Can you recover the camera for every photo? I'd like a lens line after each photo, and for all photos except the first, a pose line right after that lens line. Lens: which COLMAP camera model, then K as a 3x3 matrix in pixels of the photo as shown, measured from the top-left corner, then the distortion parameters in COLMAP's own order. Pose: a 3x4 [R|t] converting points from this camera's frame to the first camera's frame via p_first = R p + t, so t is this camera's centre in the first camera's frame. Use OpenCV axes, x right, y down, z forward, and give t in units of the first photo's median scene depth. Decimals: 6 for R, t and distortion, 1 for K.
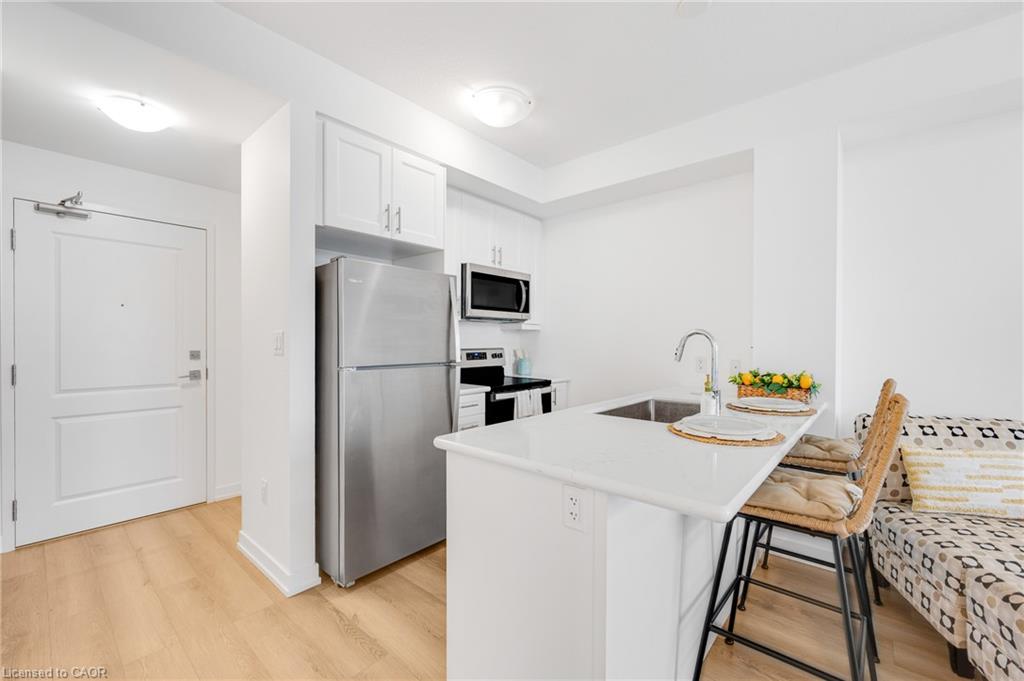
lens RADIAL K [[420.0, 0, 514.5], [0, 420.0, 345.5], [0, 0, 1]] dist [-0.001522, -0.000018]
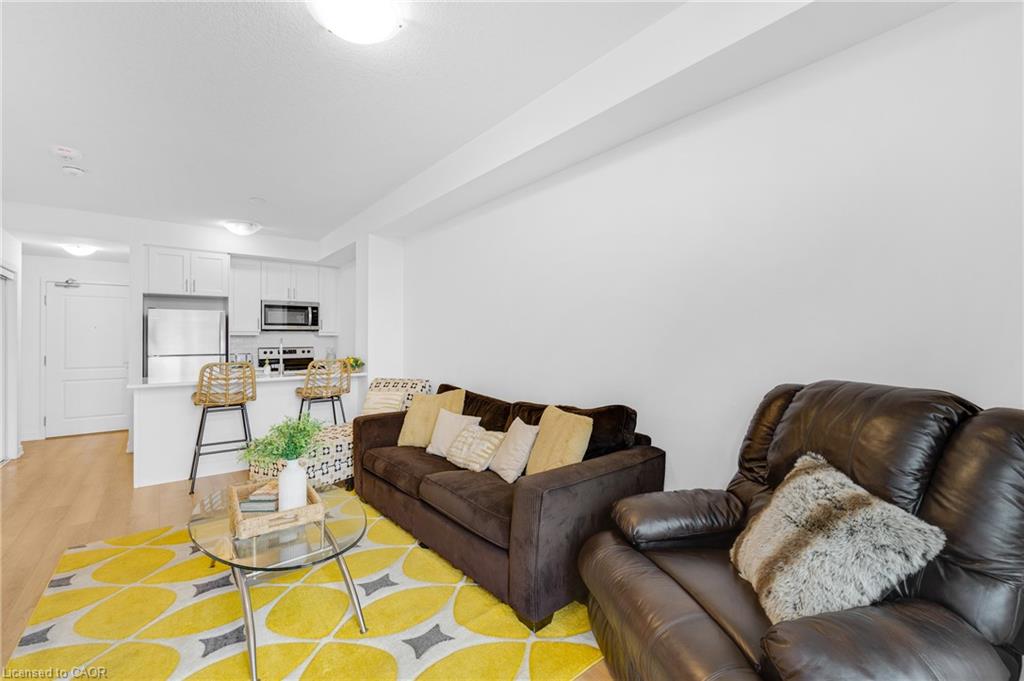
lens RADIAL K [[420.0, 0, 509.3], [0, 420.0, 336.6], [0, 0, 1]] dist [-0.001522, -0.000018]
pose [[0.985202, -0.009666, -0.171127, 1.236560], [0.007305, 0.999869, -0.014423, -0.005738], [0.171244, 0.012960, 0.985143, -0.593361]]
